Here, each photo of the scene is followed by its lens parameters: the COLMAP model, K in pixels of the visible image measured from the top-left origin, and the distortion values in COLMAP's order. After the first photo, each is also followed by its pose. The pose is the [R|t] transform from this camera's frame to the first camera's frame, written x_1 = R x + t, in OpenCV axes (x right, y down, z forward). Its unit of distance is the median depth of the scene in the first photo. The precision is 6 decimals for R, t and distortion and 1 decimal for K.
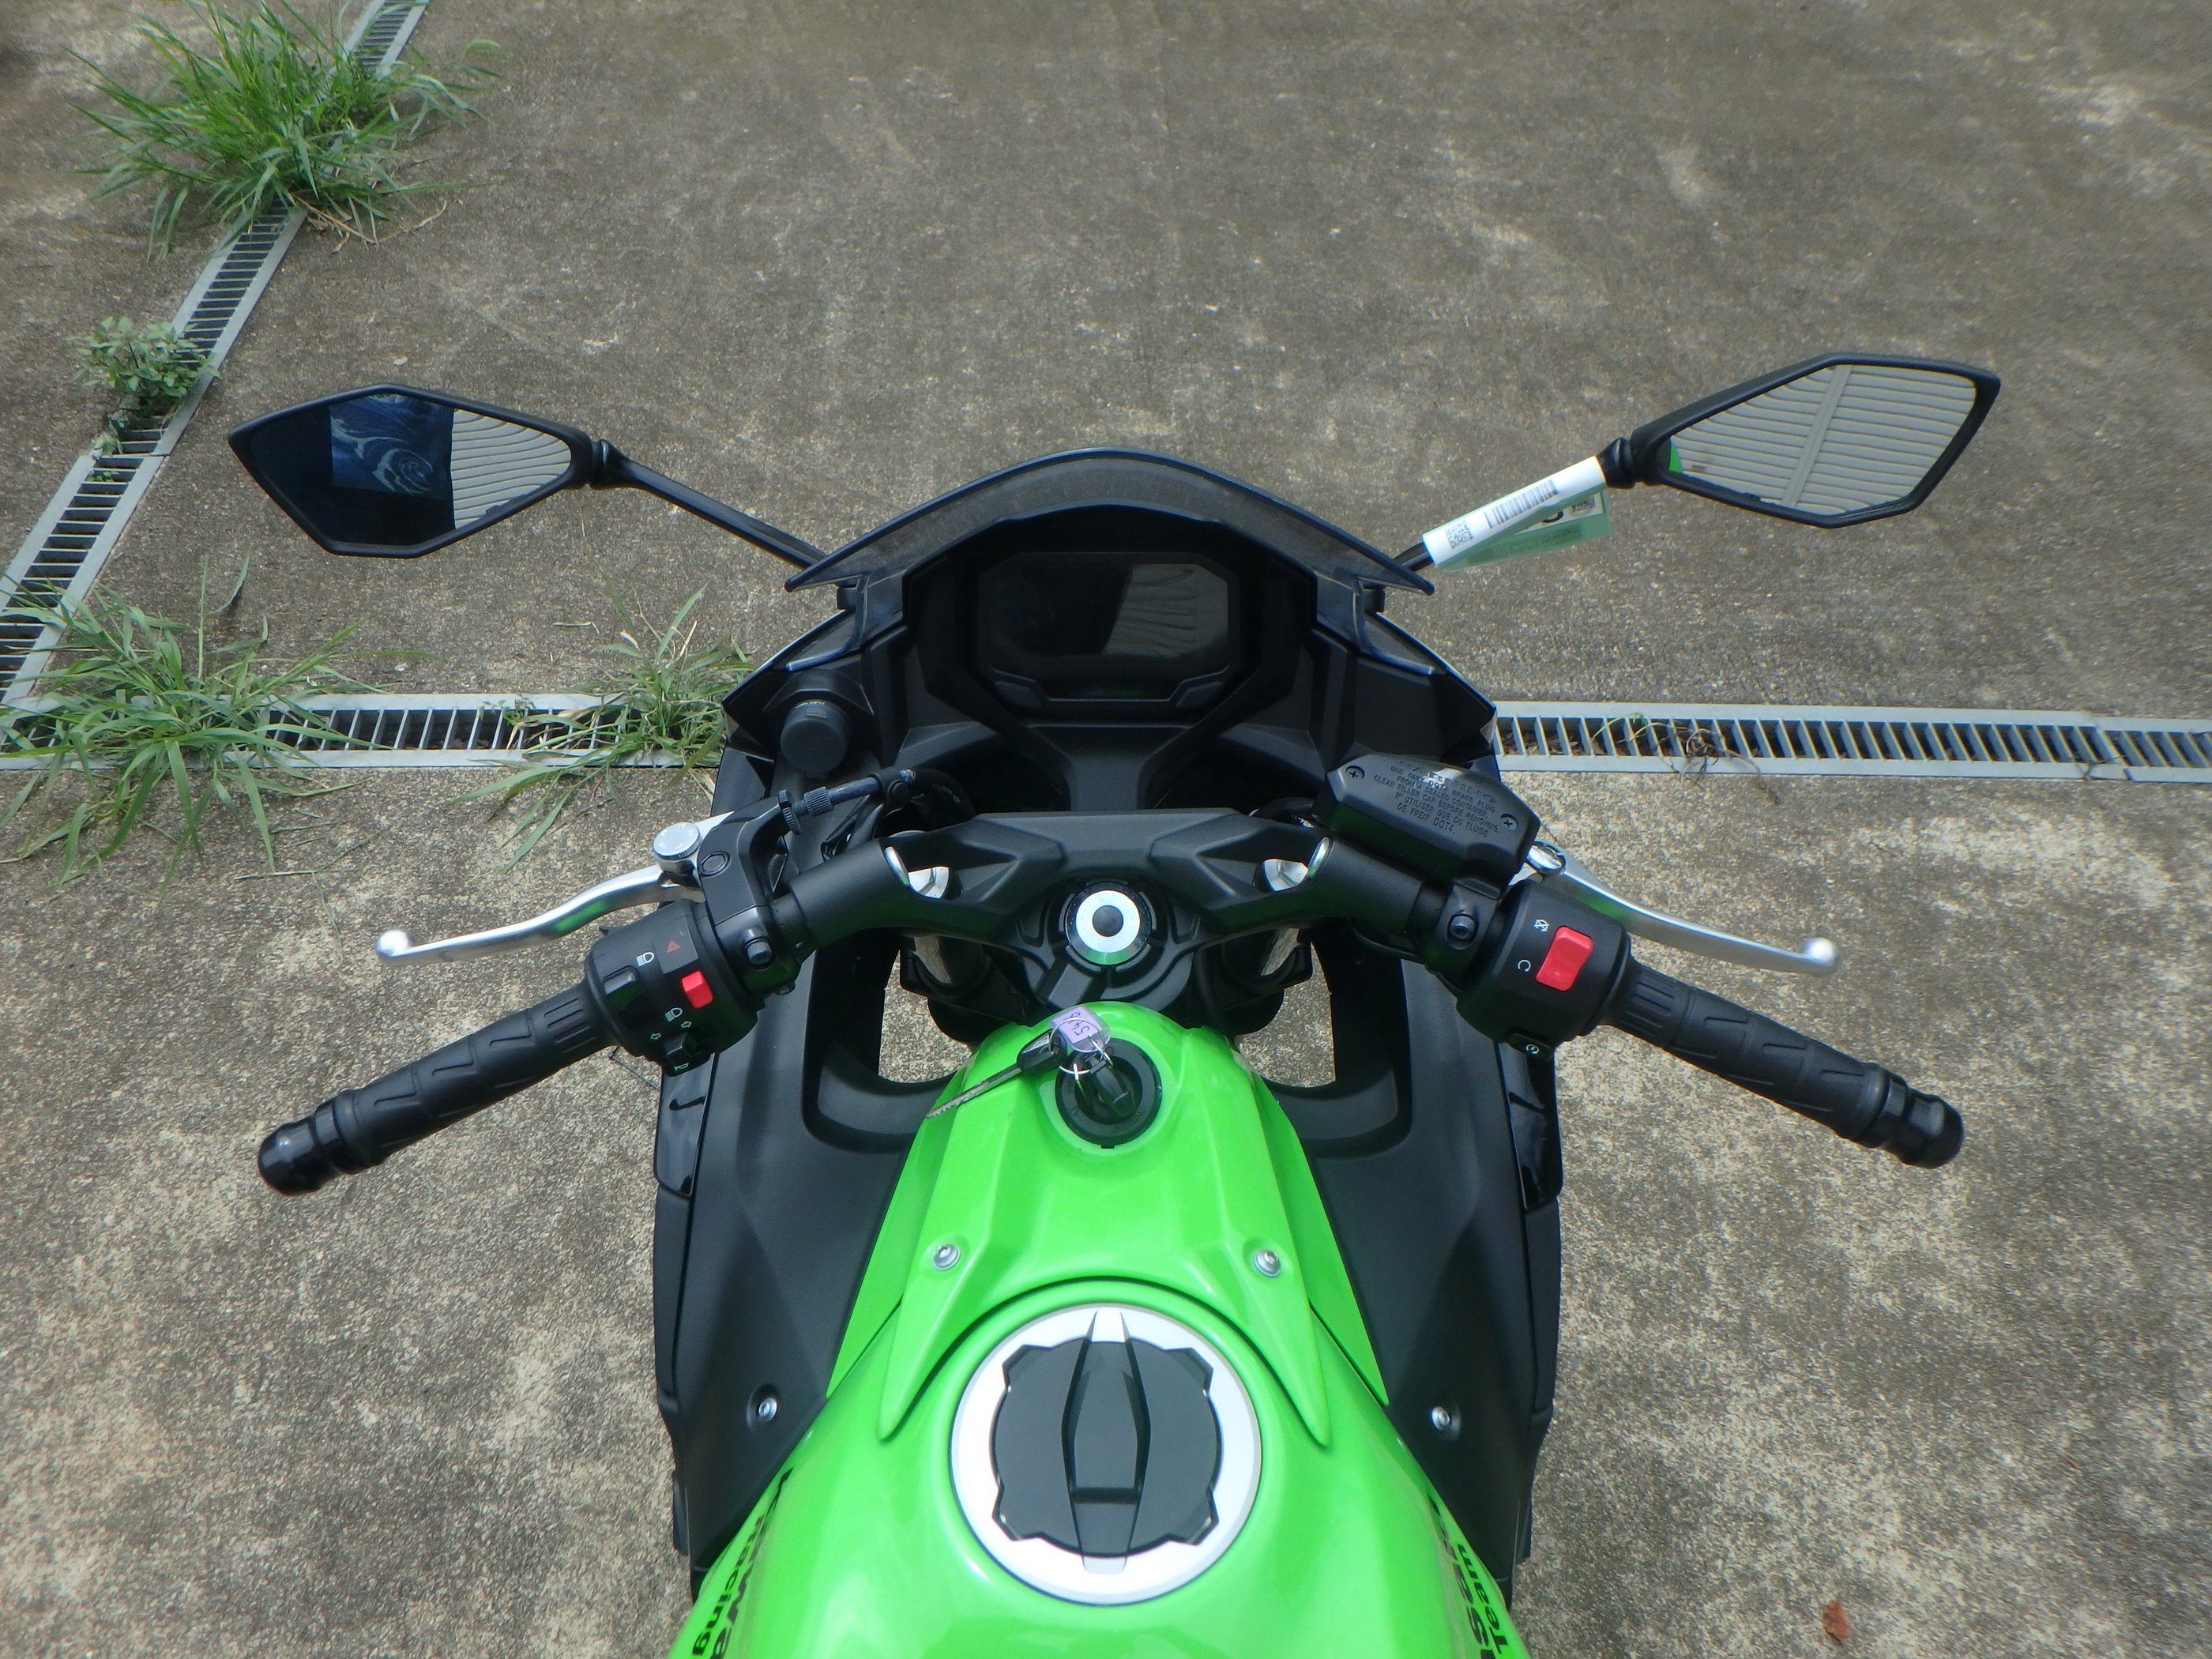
lens RADIAL K [[1502.7, 0, 1109.8], [0, 1502.7, 857.9], [0, 0, 1]] dist [-0.019450, 0.003570]
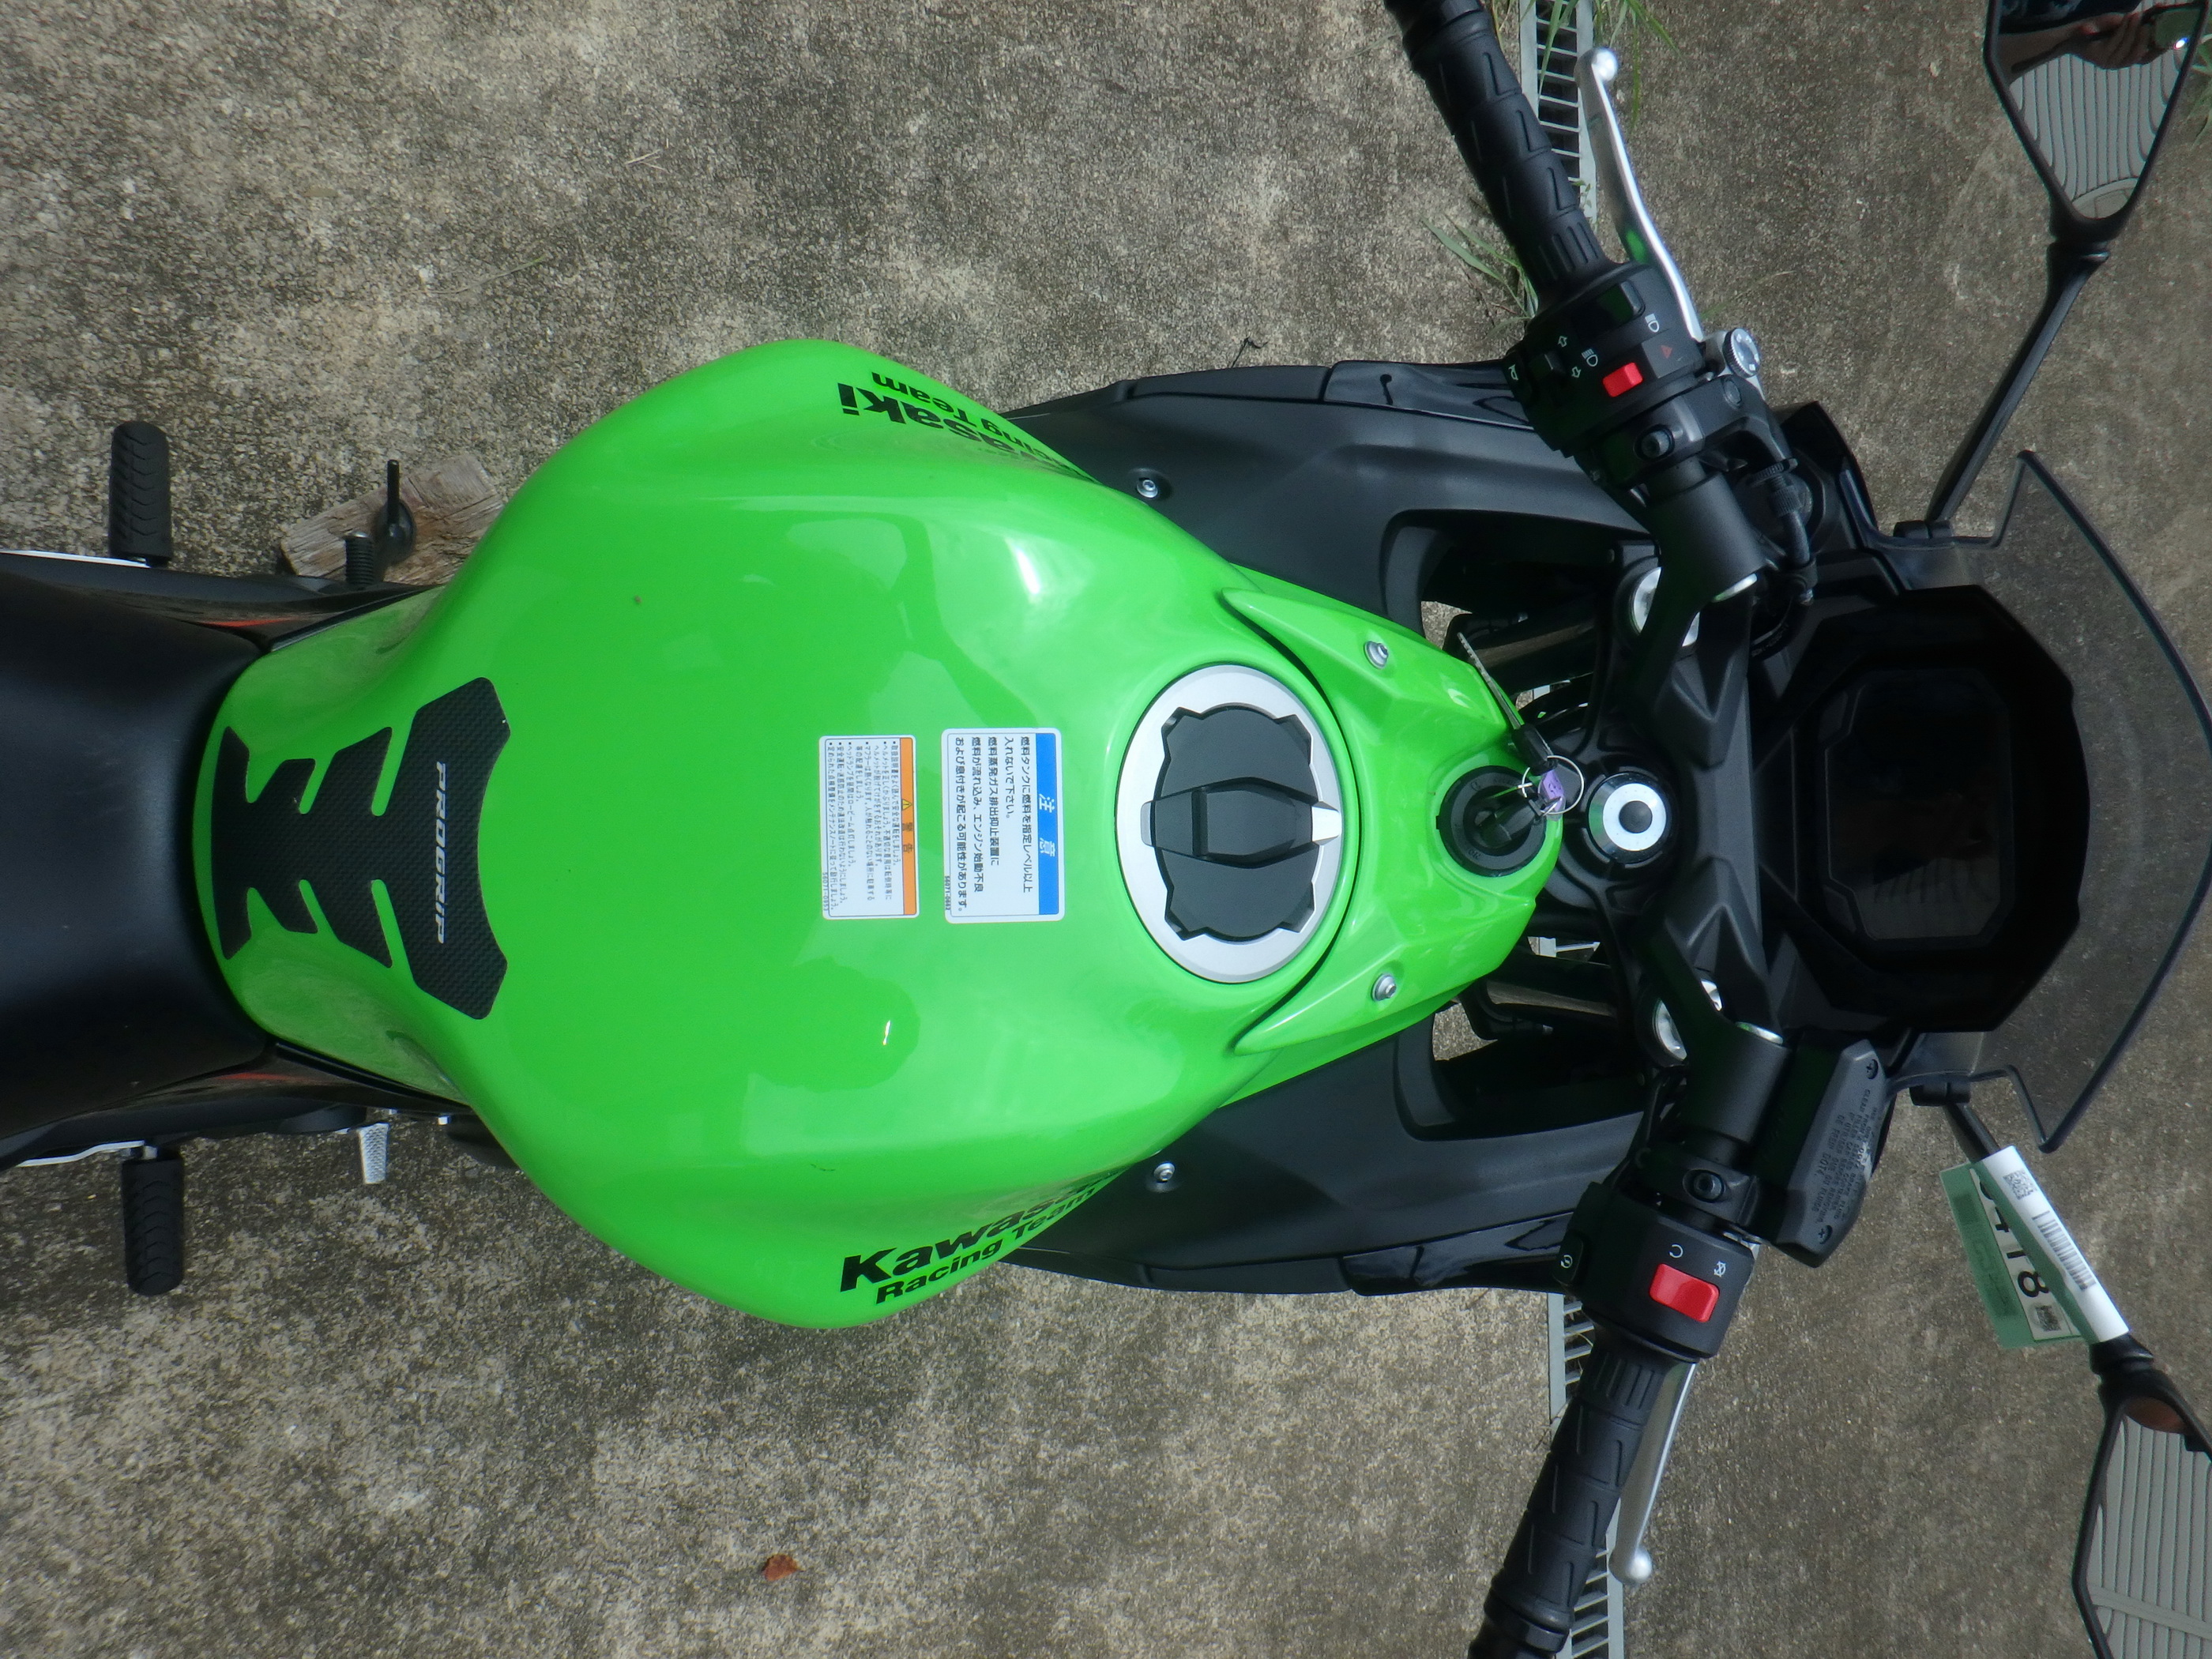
lens RADIAL K [[1502.7, 0, 1109.8], [0, 1502.7, 857.9], [0, 0, 1]] dist [-0.019450, 0.003570]
pose [[0.036112, 0.999347, -0.001035, 0.007120], [-0.990818, 0.035939, 0.130340, 0.130146], [0.130292, -0.003681, 0.991469, 0.007985]]
